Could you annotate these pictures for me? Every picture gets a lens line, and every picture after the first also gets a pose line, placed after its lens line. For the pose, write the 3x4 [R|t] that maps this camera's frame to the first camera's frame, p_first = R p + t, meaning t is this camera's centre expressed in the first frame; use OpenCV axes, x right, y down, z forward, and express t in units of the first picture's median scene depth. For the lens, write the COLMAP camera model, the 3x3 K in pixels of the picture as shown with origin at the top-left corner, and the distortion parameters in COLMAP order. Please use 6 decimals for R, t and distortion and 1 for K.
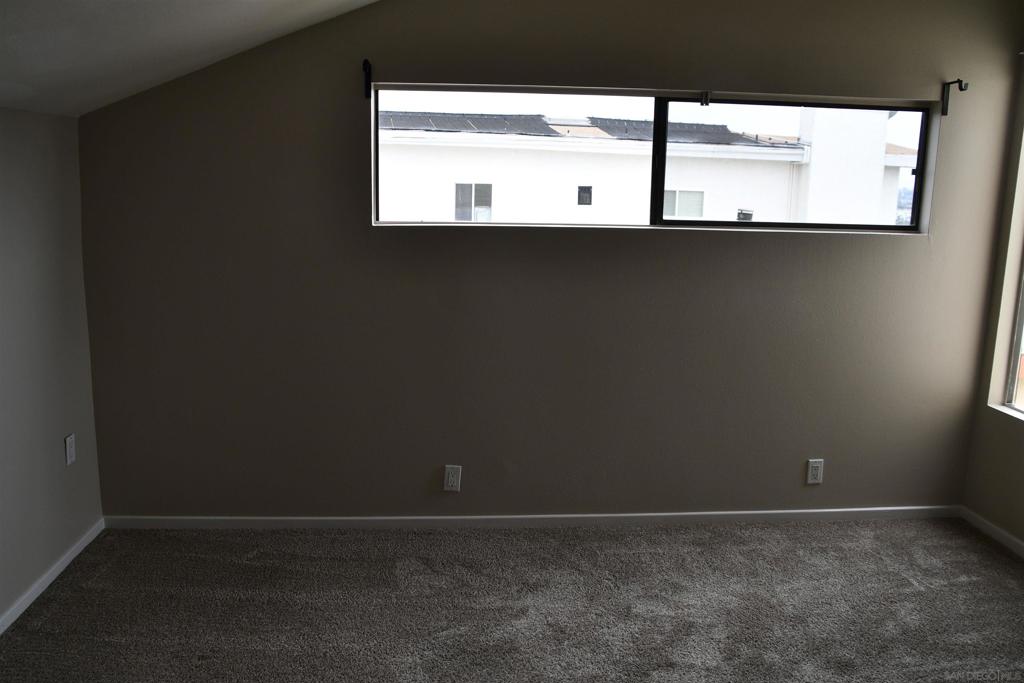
lens RADIAL K [[859.8, 0, 512.0], [0, 859.8, 341.5], [0, 0, 1]] dist [-0.006487, -0.004506]
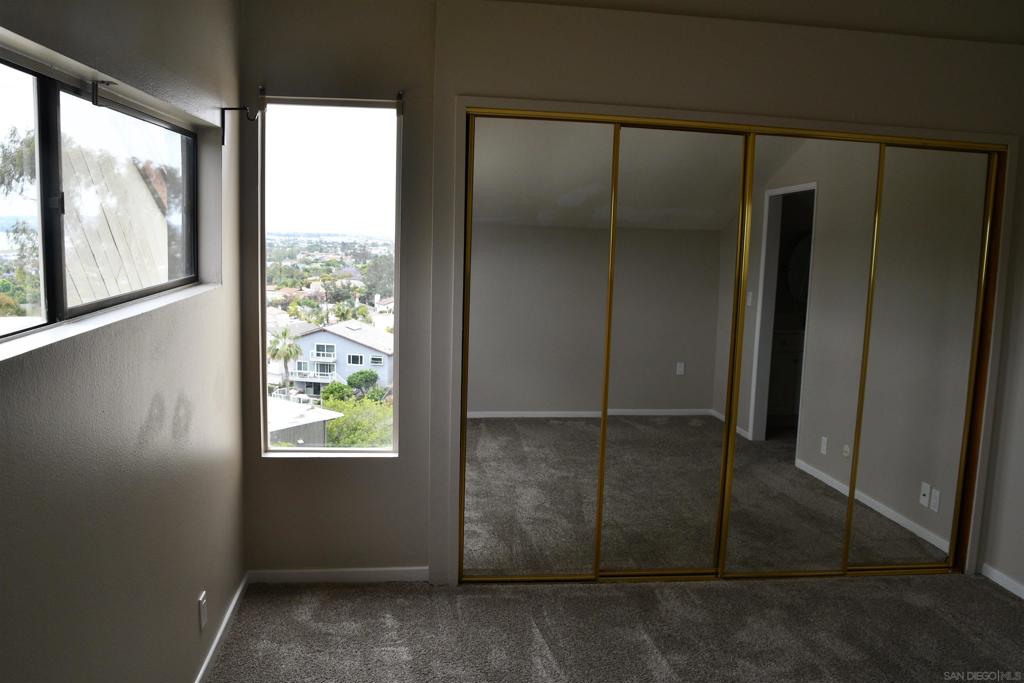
lens RADIAL K [[859.8, 0, 512.0], [0, 859.8, 341.5], [0, 0, 1]] dist [-0.006487, -0.004506]
pose [[-0.034088, -0.164699, 0.985755, -0.380941], [0.158060, 0.973026, 0.168038, -0.171932], [-0.986841, 0.161537, -0.007136, 0.749320]]
